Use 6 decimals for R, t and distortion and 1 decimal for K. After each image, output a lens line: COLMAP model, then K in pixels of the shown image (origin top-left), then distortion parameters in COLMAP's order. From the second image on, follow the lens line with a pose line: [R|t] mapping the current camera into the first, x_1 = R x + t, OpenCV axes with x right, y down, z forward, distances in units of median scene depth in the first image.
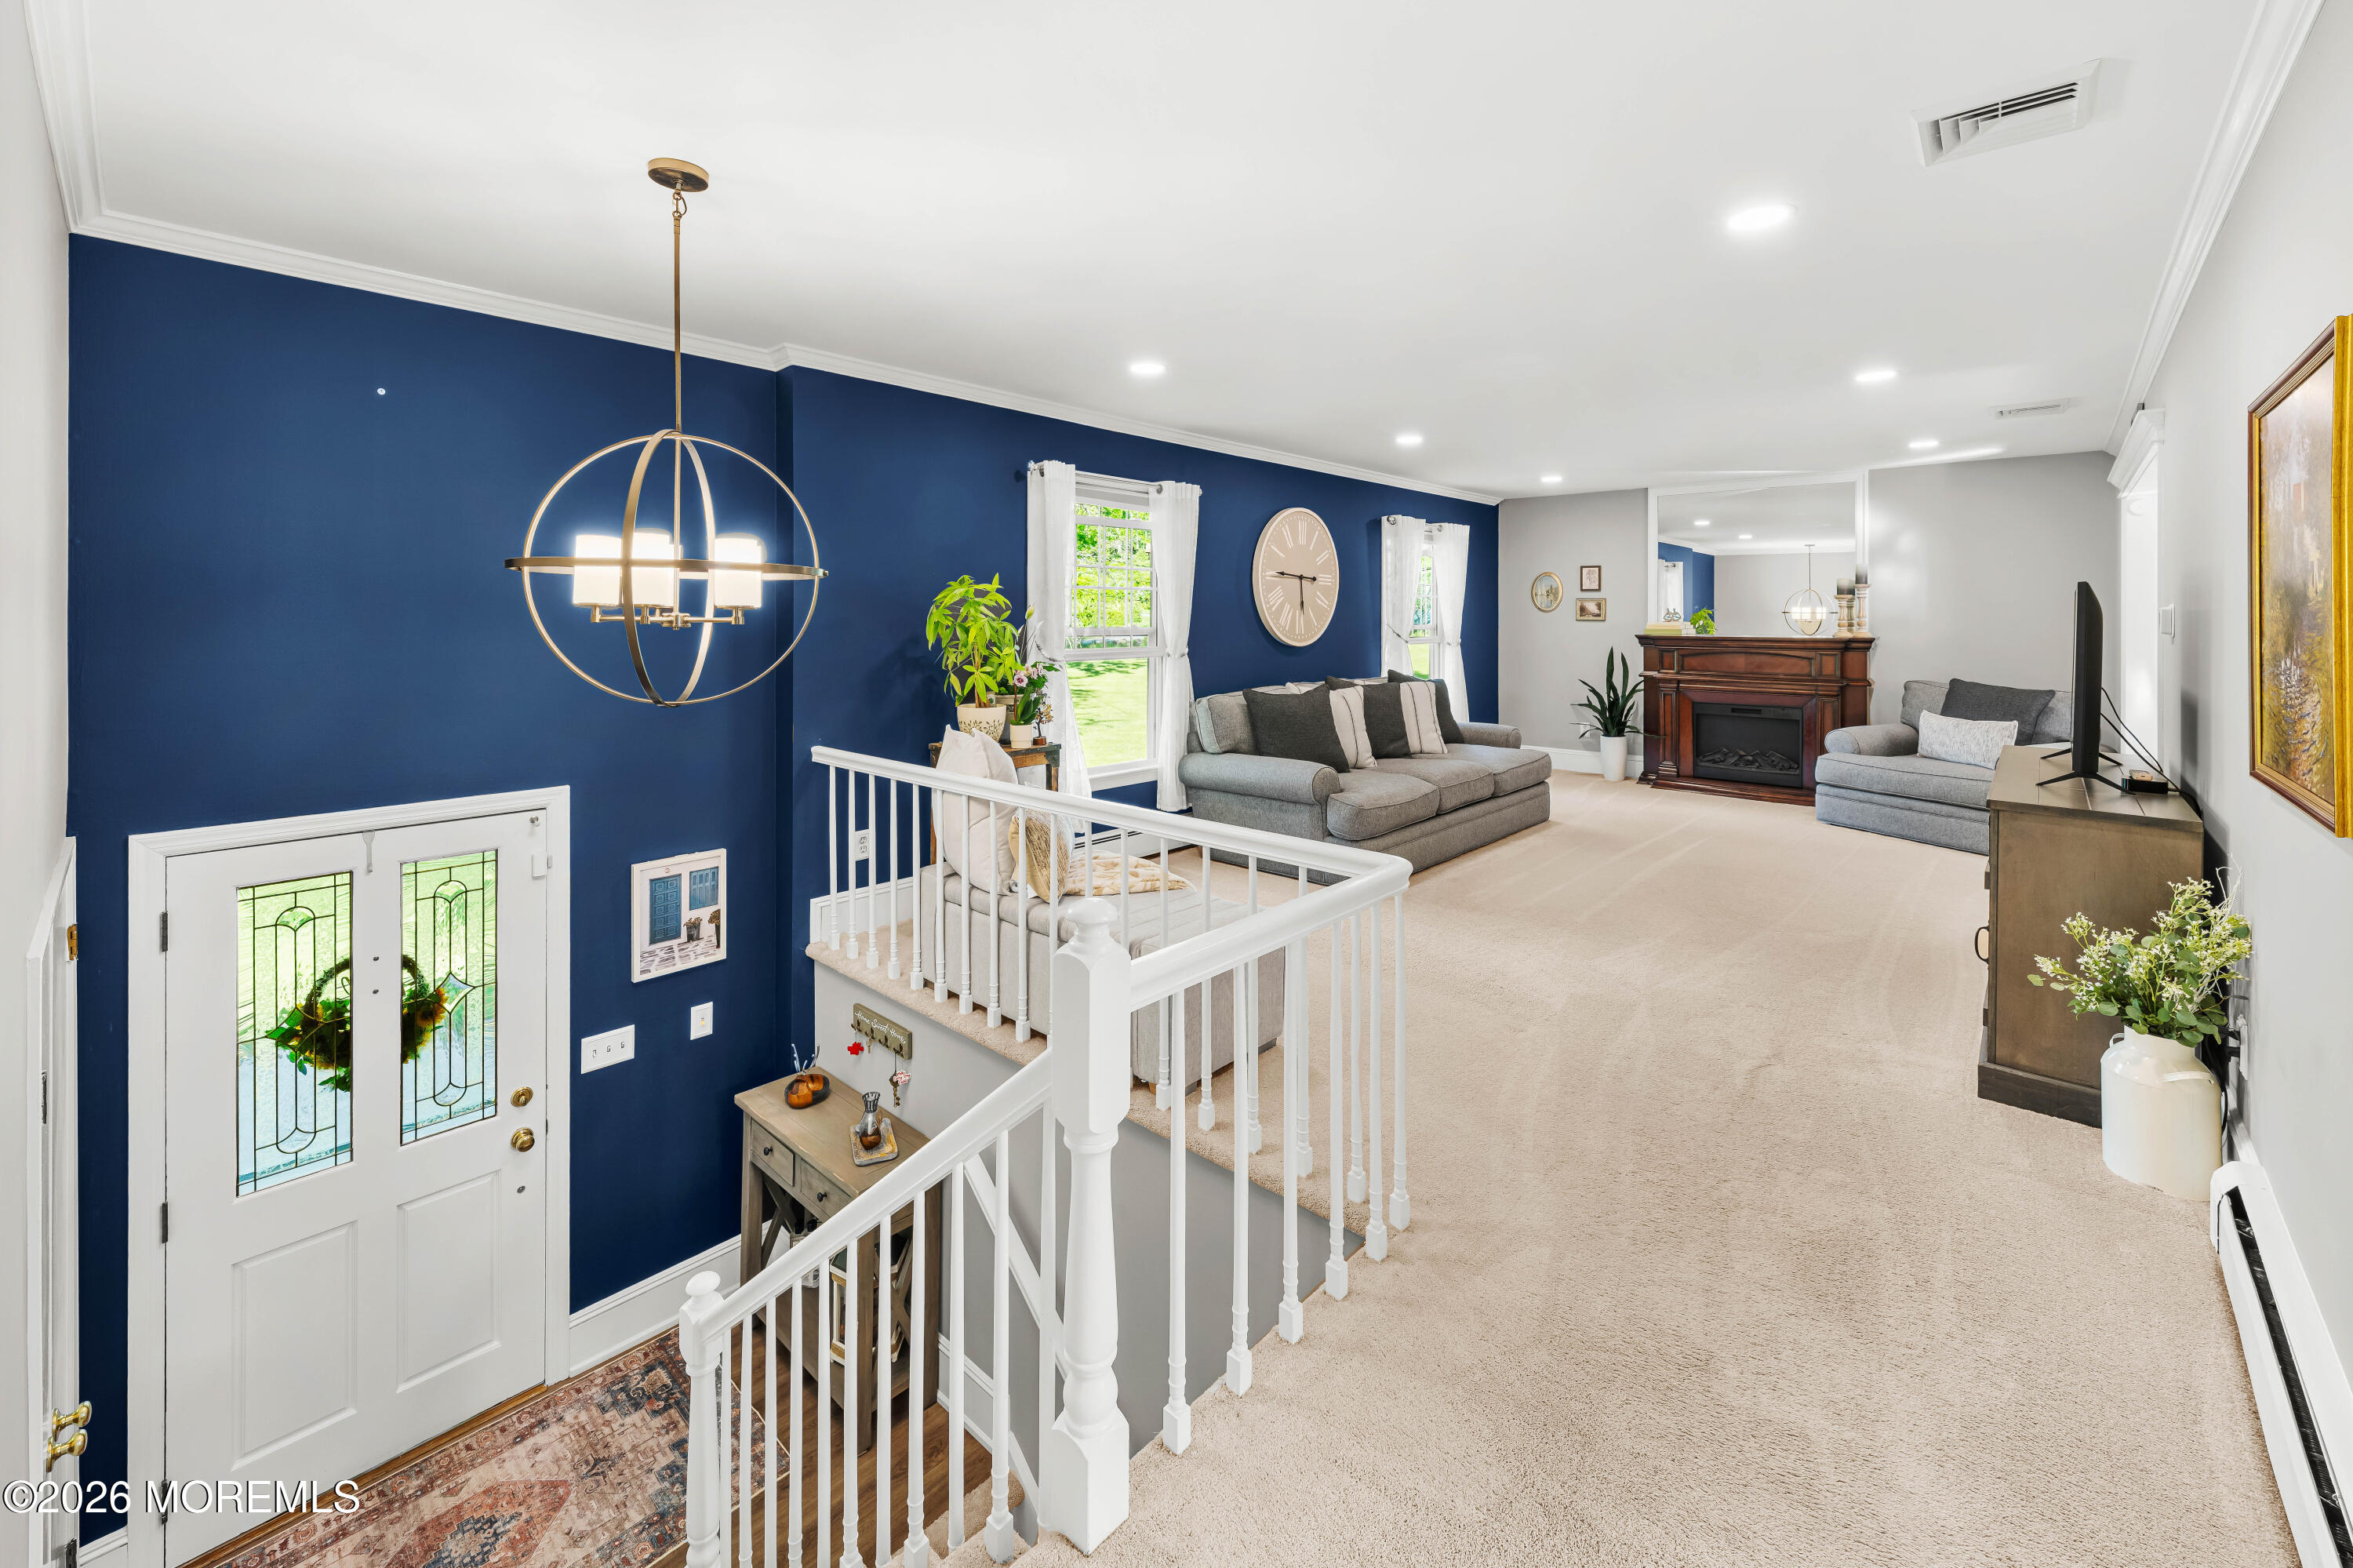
lens RADIAL K [[917.1, 0, 1193.3], [0, 917.1, 623.6], [0, 0, 1]] dist [-0.000369, -0.000031]
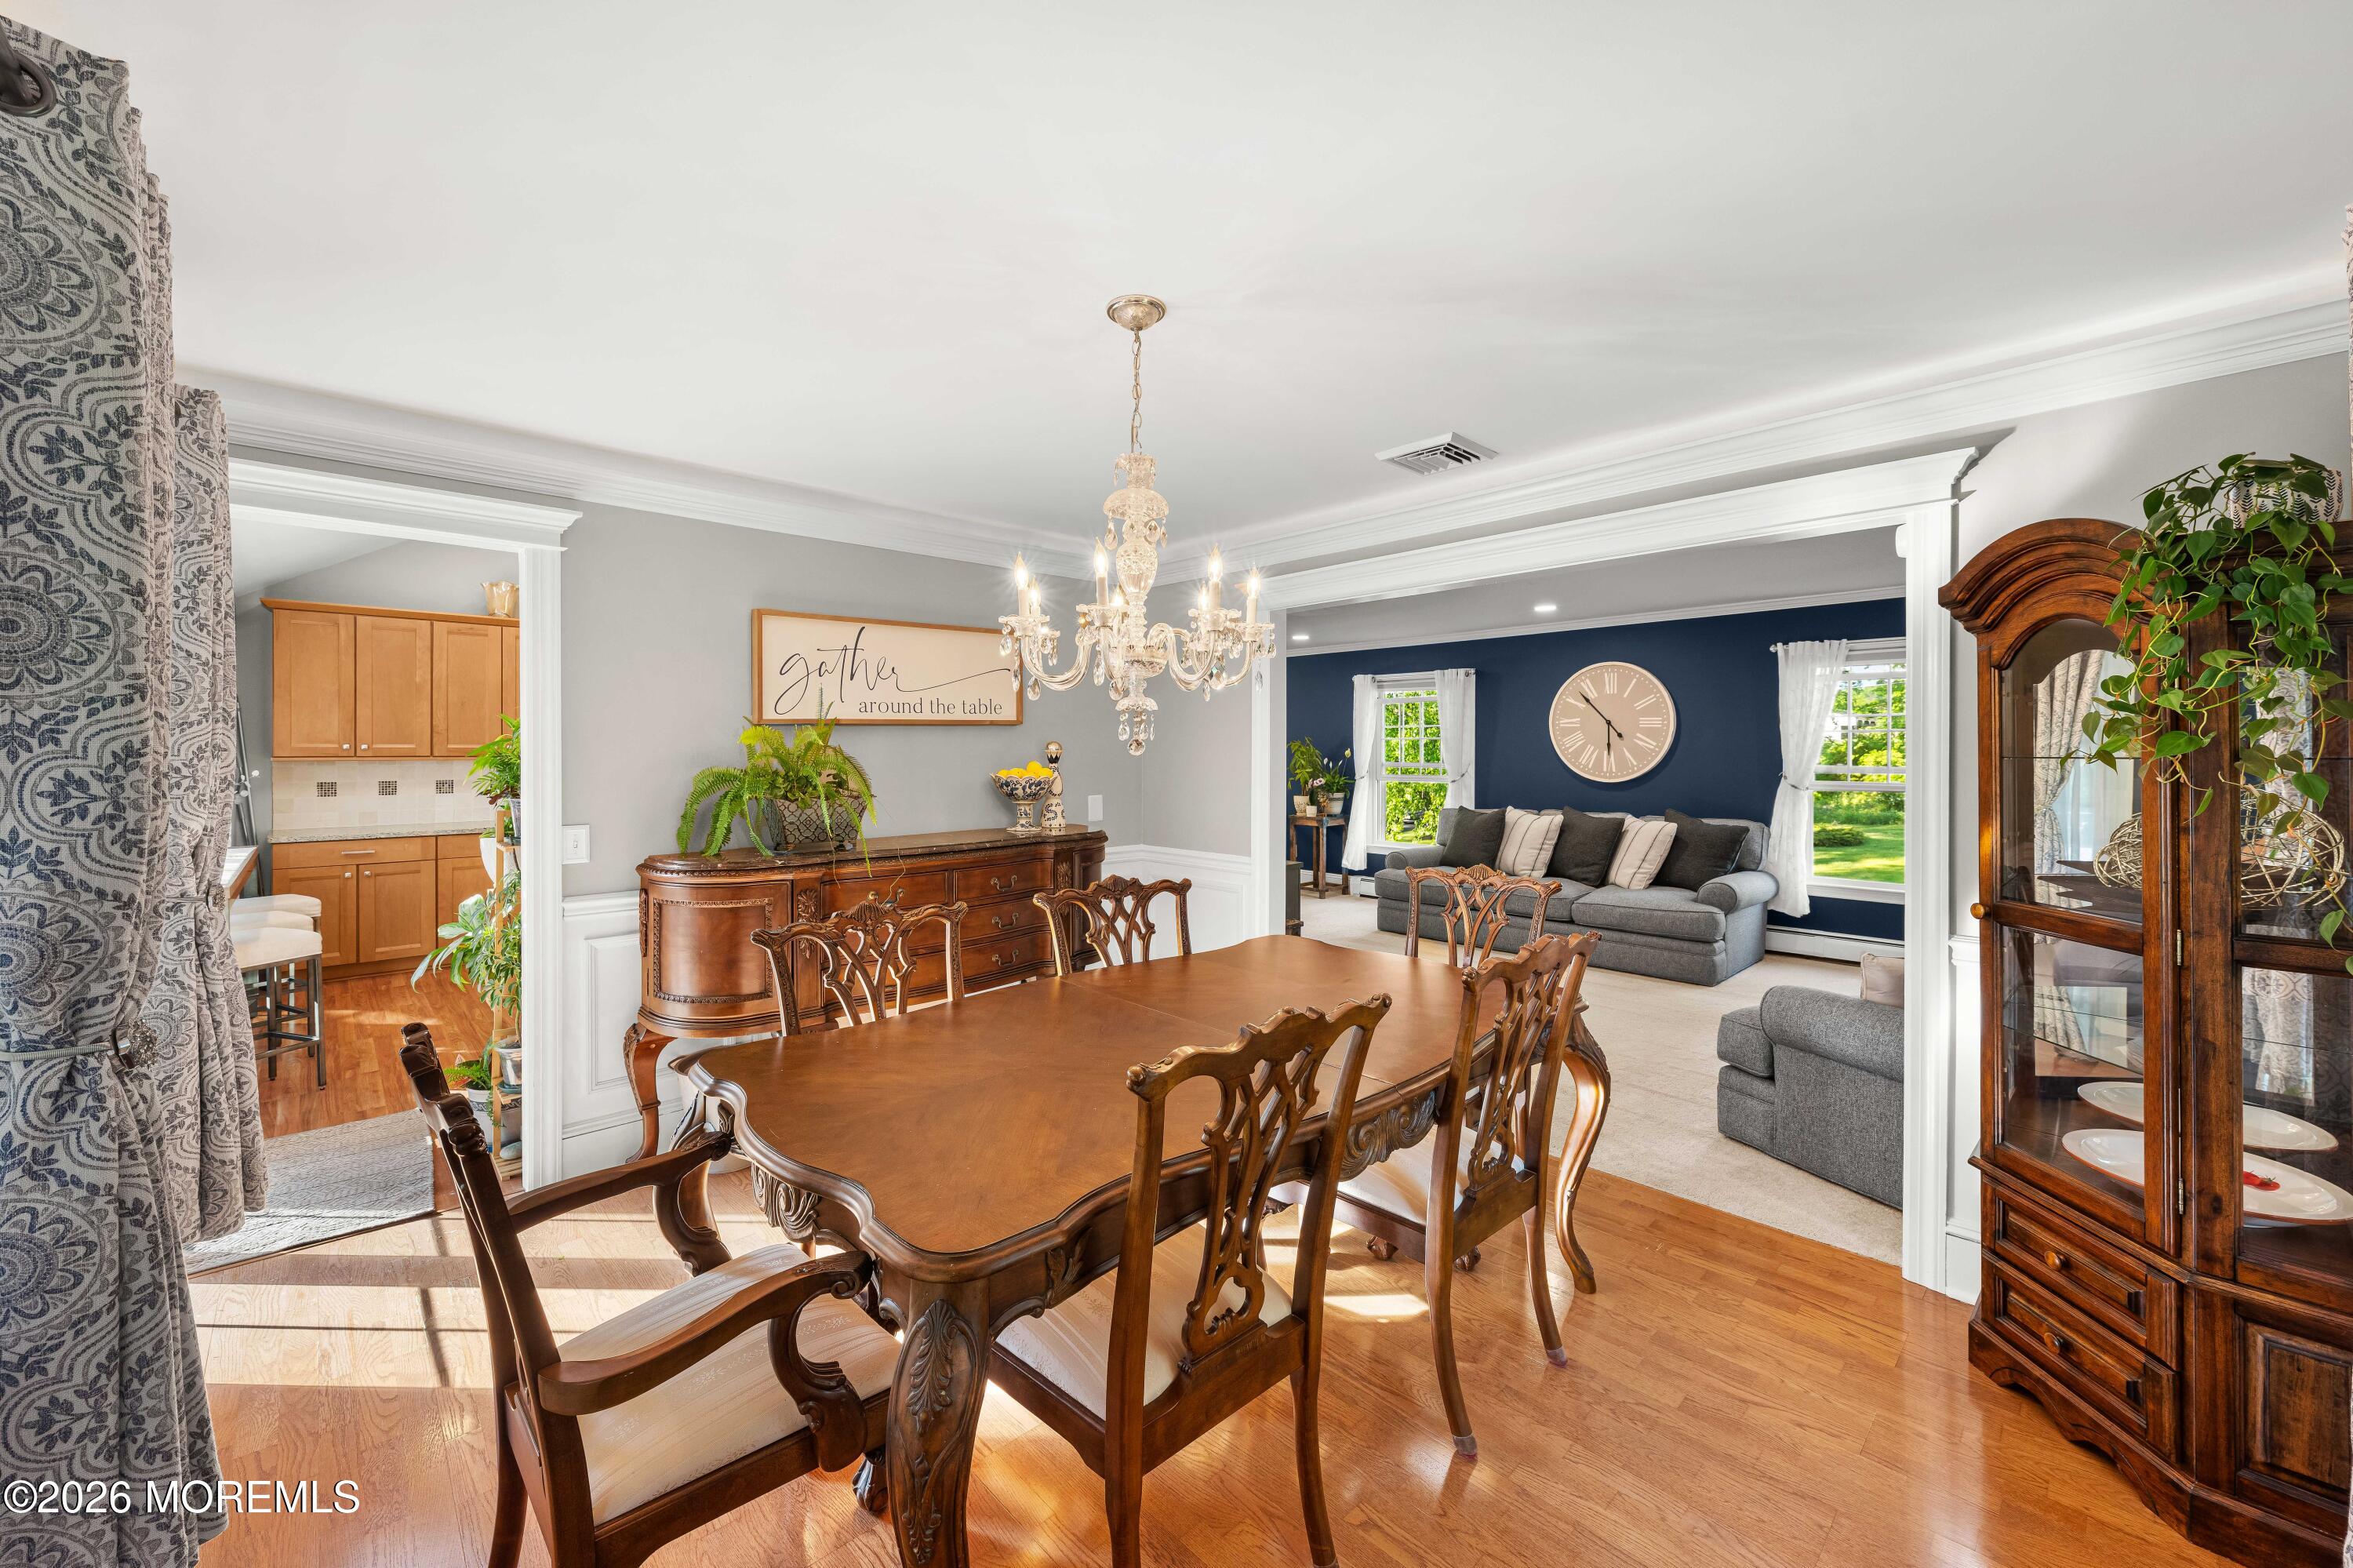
lens RADIAL K [[919.5, 0, 1170.1], [0, 919.5, 775.7], [0, 0, 1]] dist [0.000820, -0.000017]
pose [[-0.084256, 0.026612, -0.996089, 1.344945], [-0.004605, 0.999622, 0.027096, -0.012669], [0.996433, 0.006870, -0.084102, 0.563549]]
